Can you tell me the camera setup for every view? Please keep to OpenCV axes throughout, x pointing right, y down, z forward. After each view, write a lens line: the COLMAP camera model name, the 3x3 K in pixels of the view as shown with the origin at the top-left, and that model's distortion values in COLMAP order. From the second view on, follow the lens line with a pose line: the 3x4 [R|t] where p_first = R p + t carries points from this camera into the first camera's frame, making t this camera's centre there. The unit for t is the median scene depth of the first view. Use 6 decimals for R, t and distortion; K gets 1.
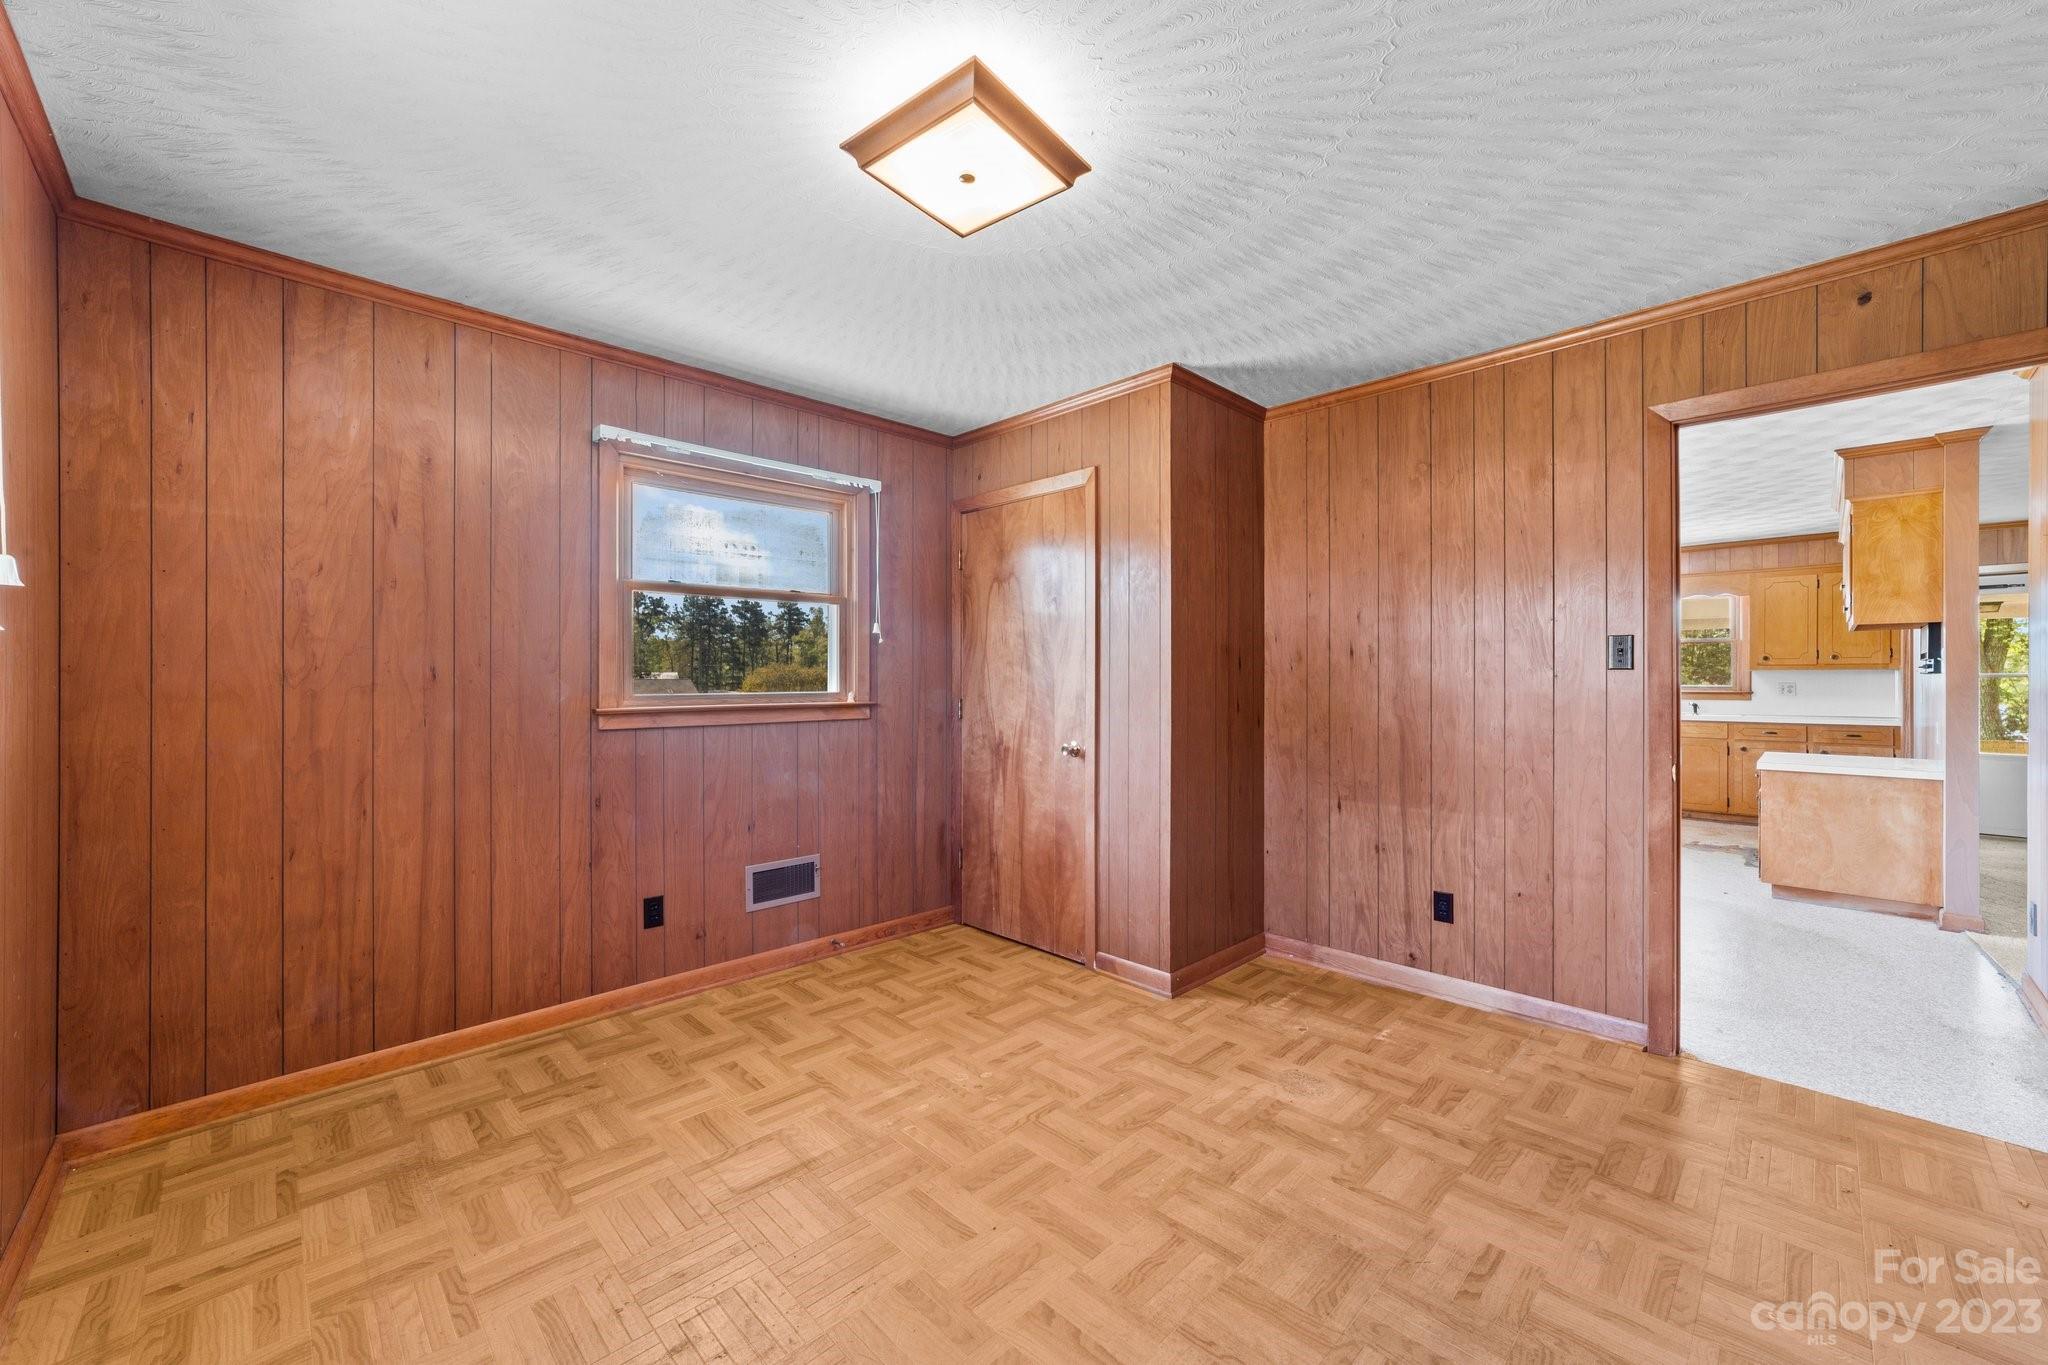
lens RADIAL K [[792.1, 0, 1022.6], [0, 792.1, 679.1], [0, 0, 1]] dist [-0.018665, 0.009180]
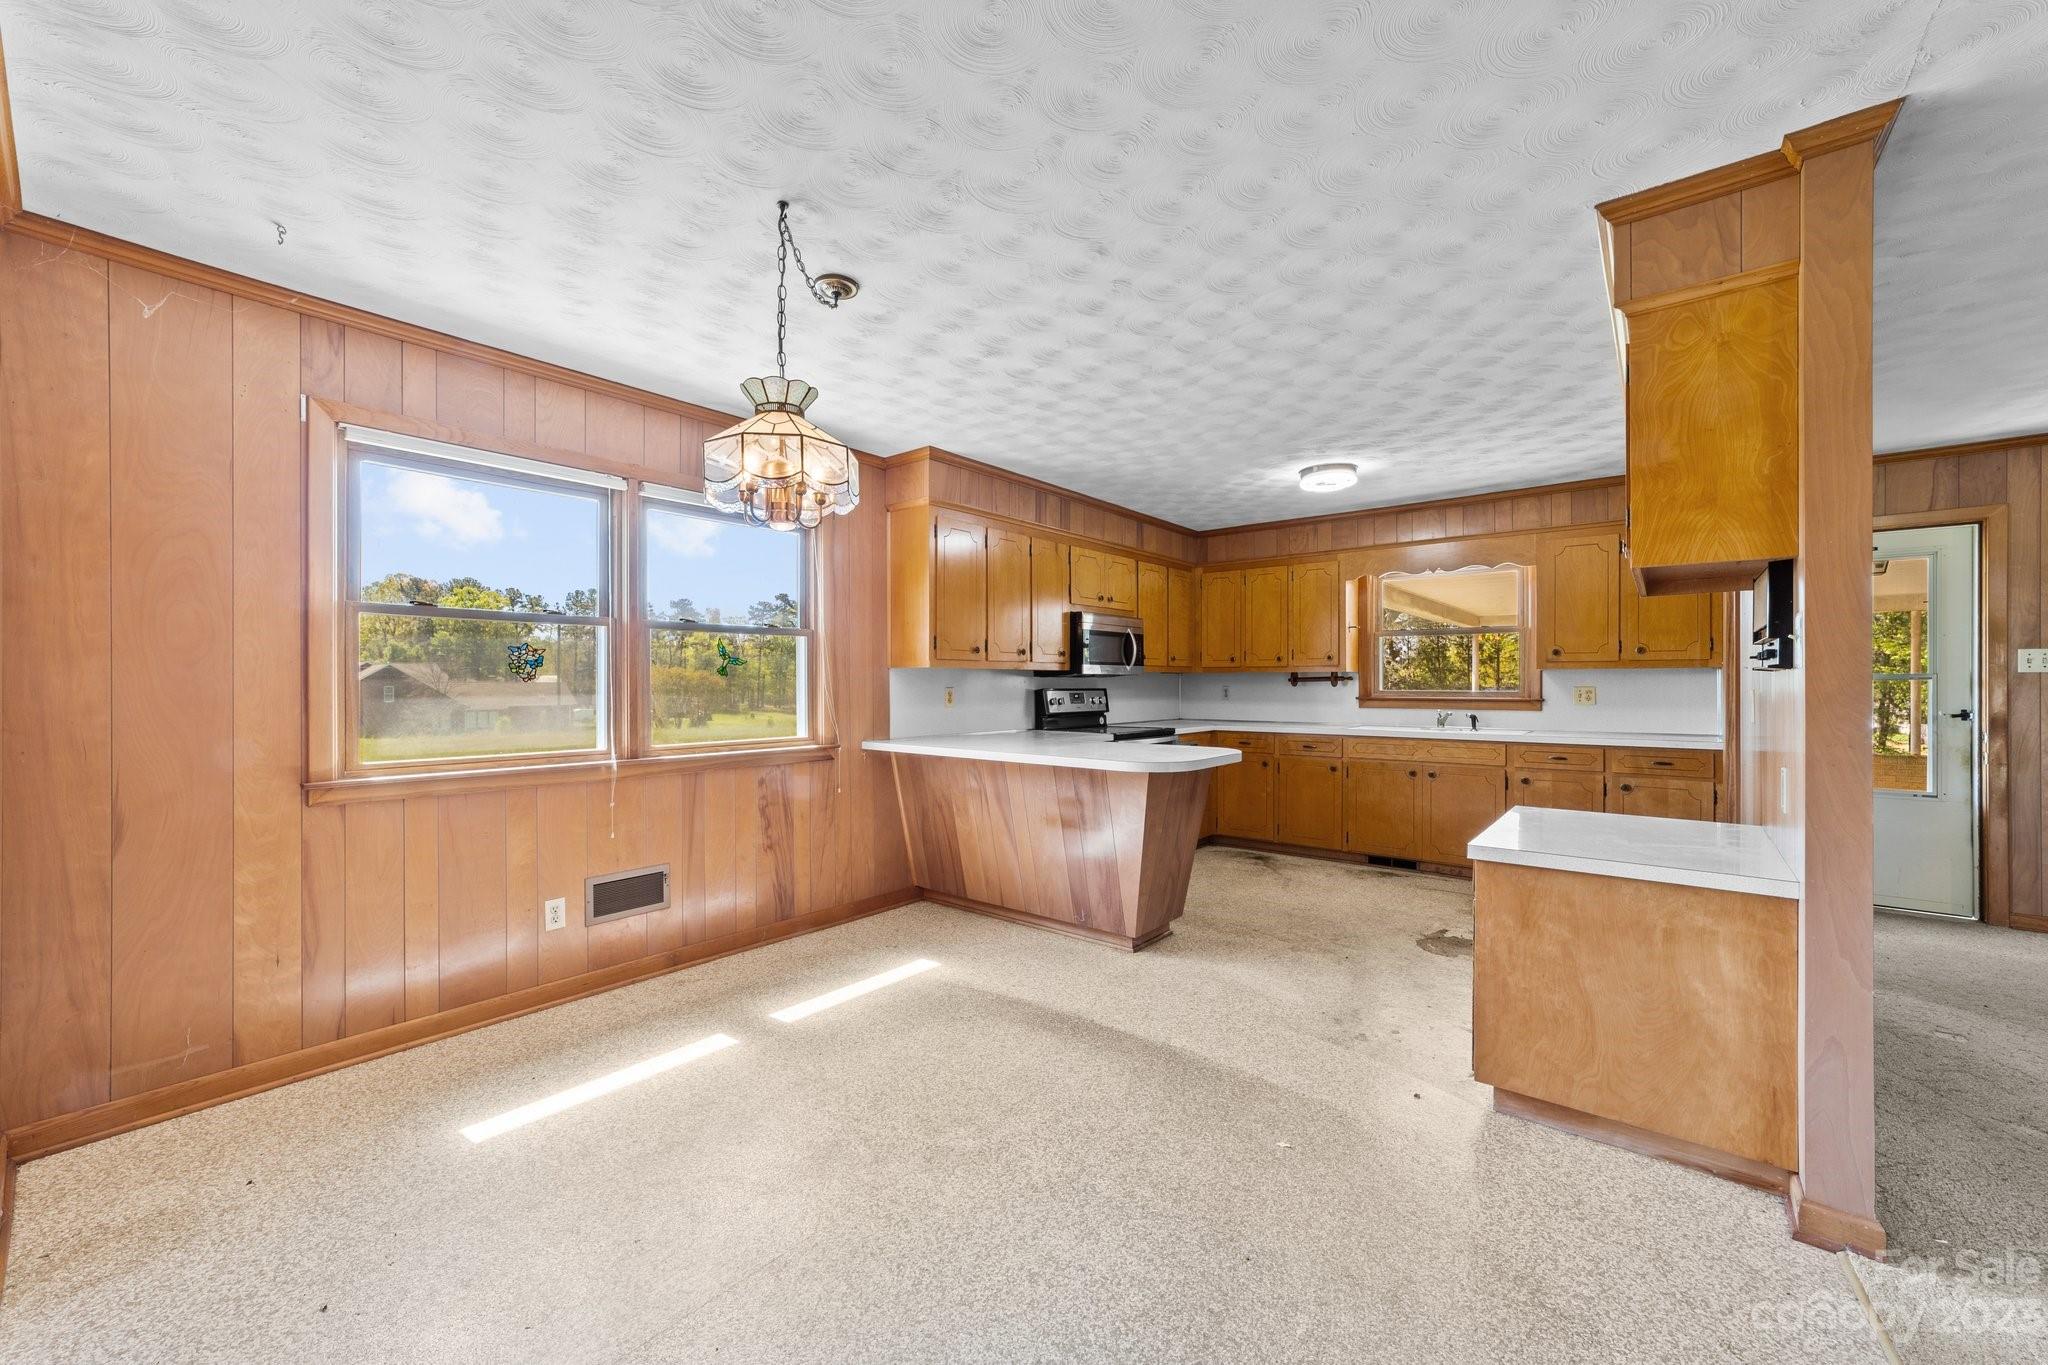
lens RADIAL K [[782.5, 0, 1024.0], [0, 782.5, 682.5], [0, 0, 1]] dist [-0.018454, 0.007989]
pose [[0.994544, -0.000278, 0.104318, 0.027833], [0.000288, 1.000000, -0.000077, 0.000050], [-0.104317, 0.000107, 0.994544, 0.024656]]
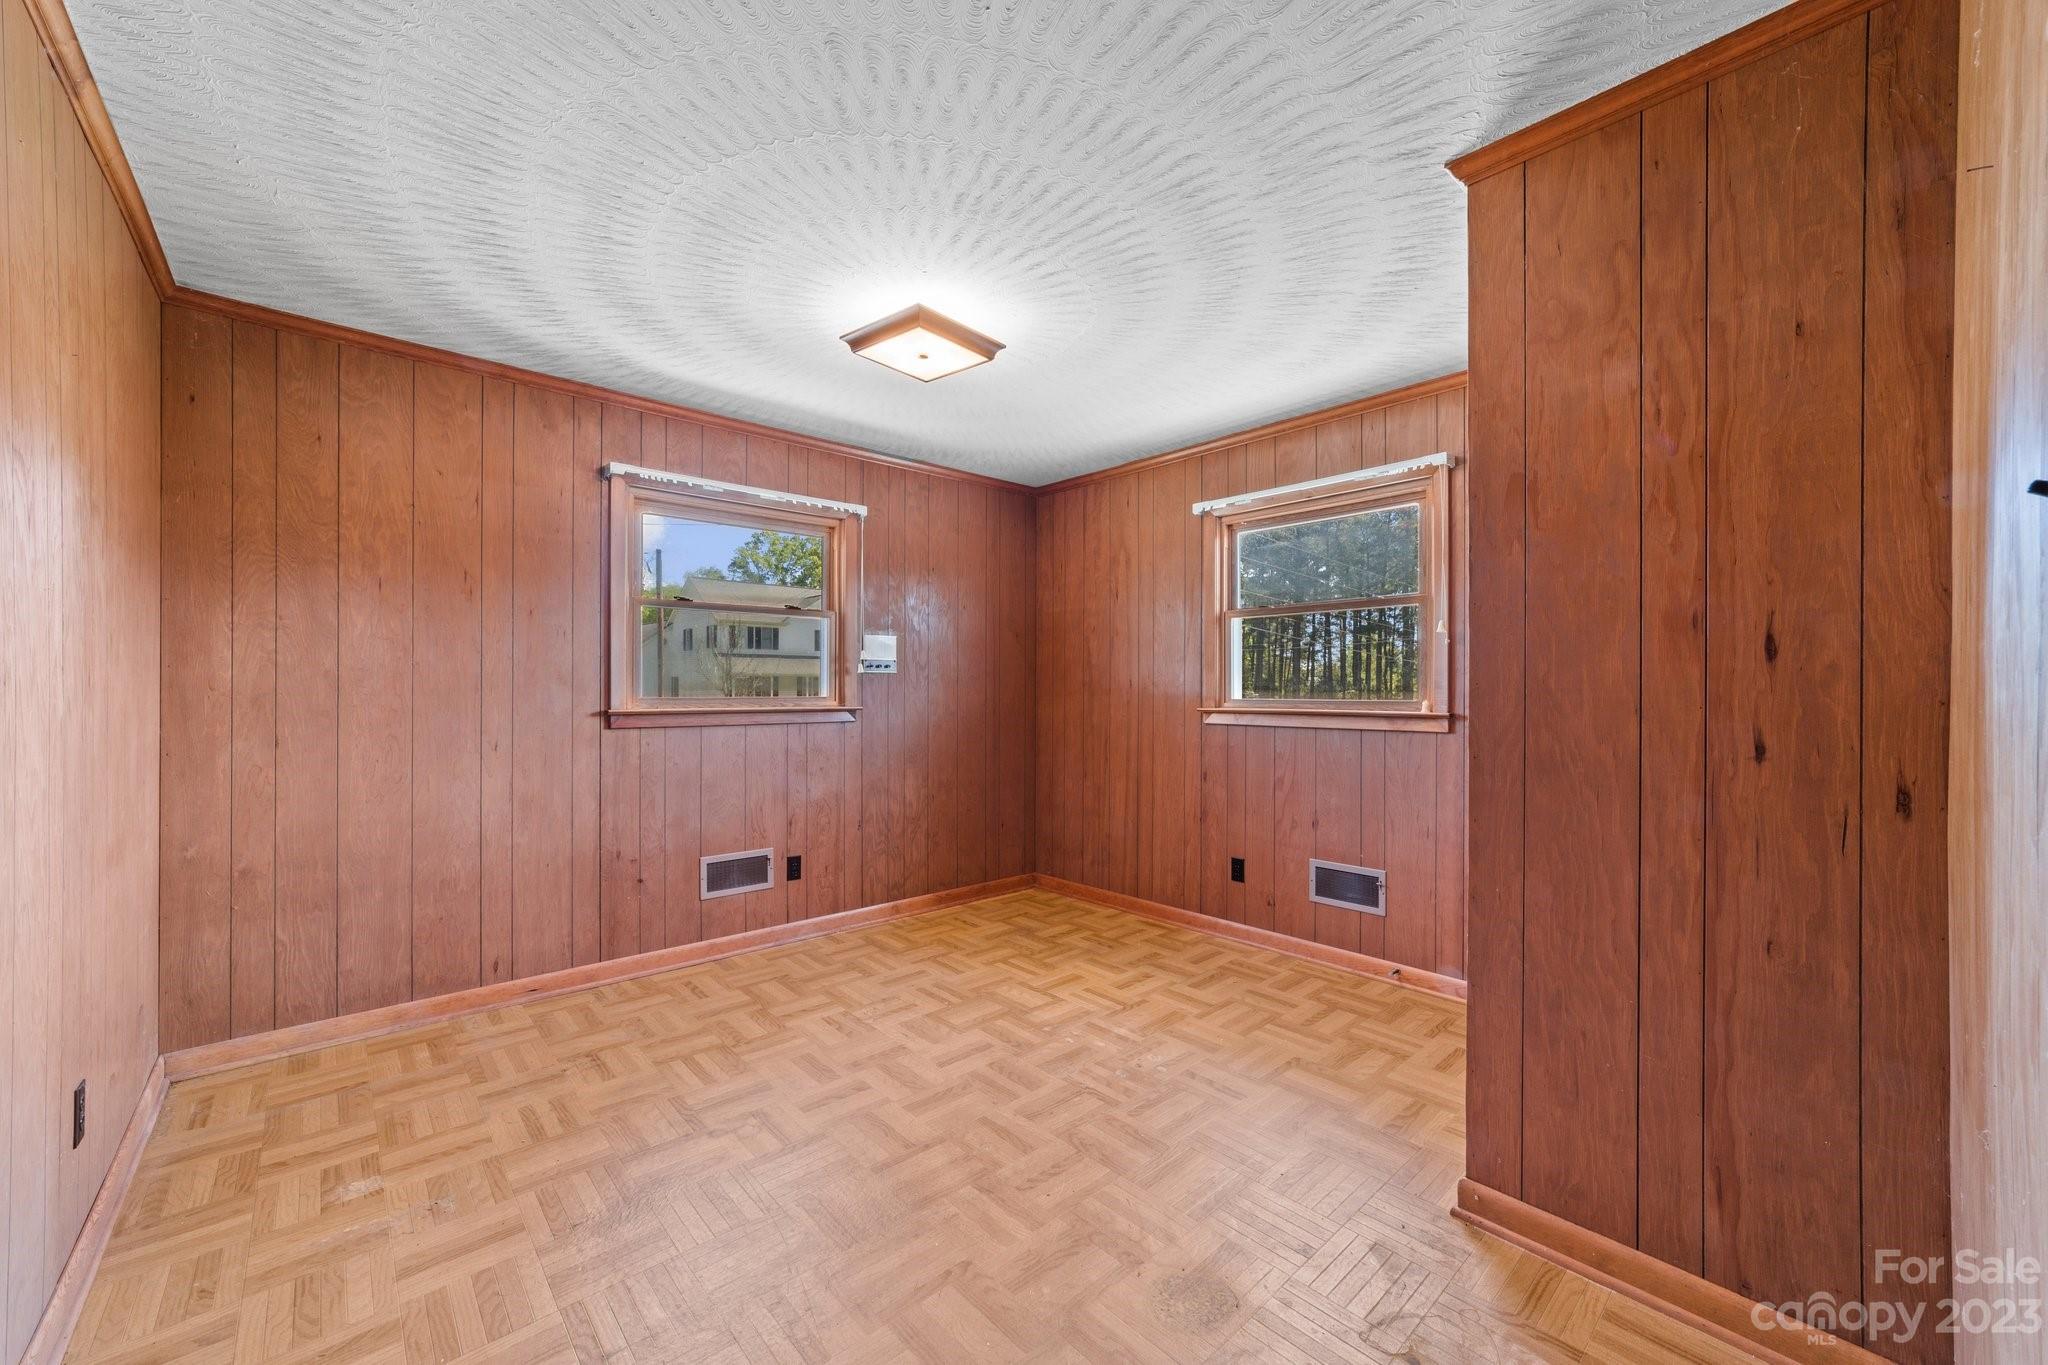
lens RADIAL K [[778.3, 0, 1028.6], [0, 778.3, 691.7], [0, 0, 1]] dist [-0.001042, -0.000012]
pose [[-0.033562, 0.004735, -0.999425, 1.186663], [0.002541, 0.999986, 0.004653, 0.001701], [0.999433, -0.002384, -0.033573, 1.044774]]
